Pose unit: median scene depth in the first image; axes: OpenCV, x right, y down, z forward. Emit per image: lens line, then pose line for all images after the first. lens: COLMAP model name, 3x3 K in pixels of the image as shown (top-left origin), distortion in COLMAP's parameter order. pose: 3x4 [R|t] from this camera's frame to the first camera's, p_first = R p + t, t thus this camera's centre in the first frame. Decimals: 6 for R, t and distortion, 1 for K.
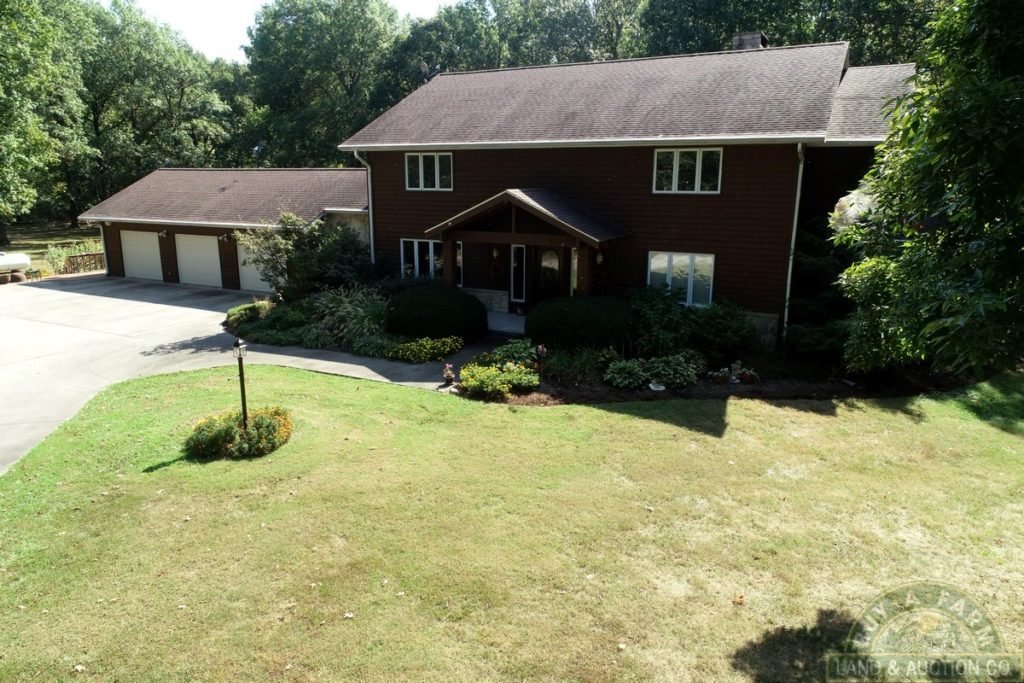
lens RADIAL K [[688.2, 0, 513.4], [0, 688.2, 341.0], [0, 0, 1]] dist [-0.006071, -0.003539]
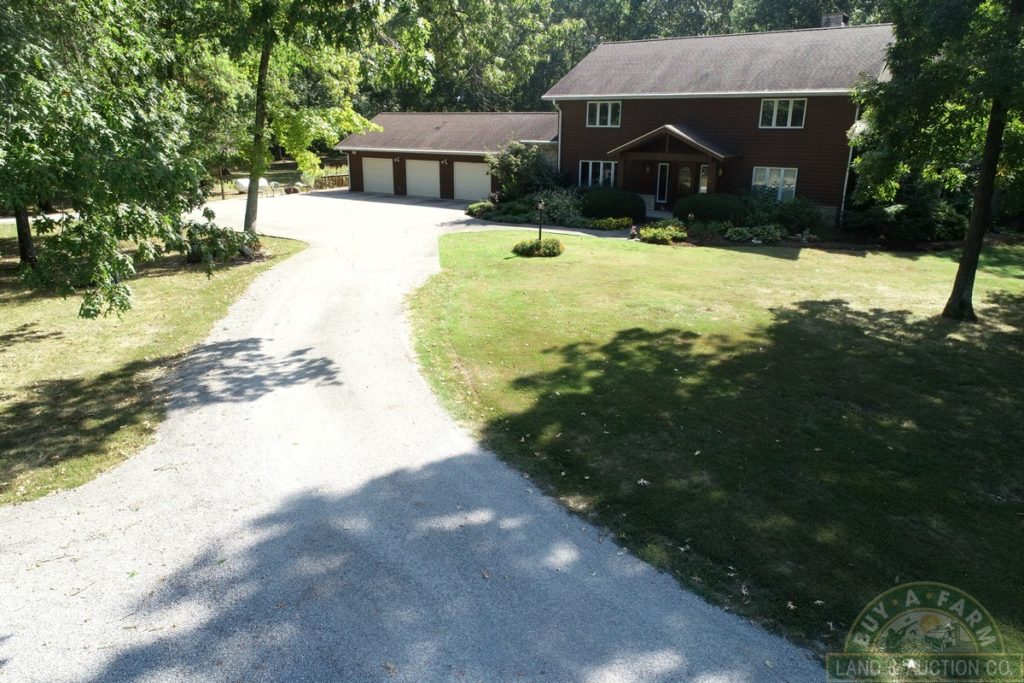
lens RADIAL K [[688.2, 0, 510.0], [0, 688.2, 342.1], [0, 0, 1]] dist [-0.006071, -0.003539]
pose [[0.992386, 0.037768, -0.117233, -0.150109], [-0.029043, 0.996741, 0.075256, 0.161306], [0.119693, -0.071278, 0.990249, -0.617553]]
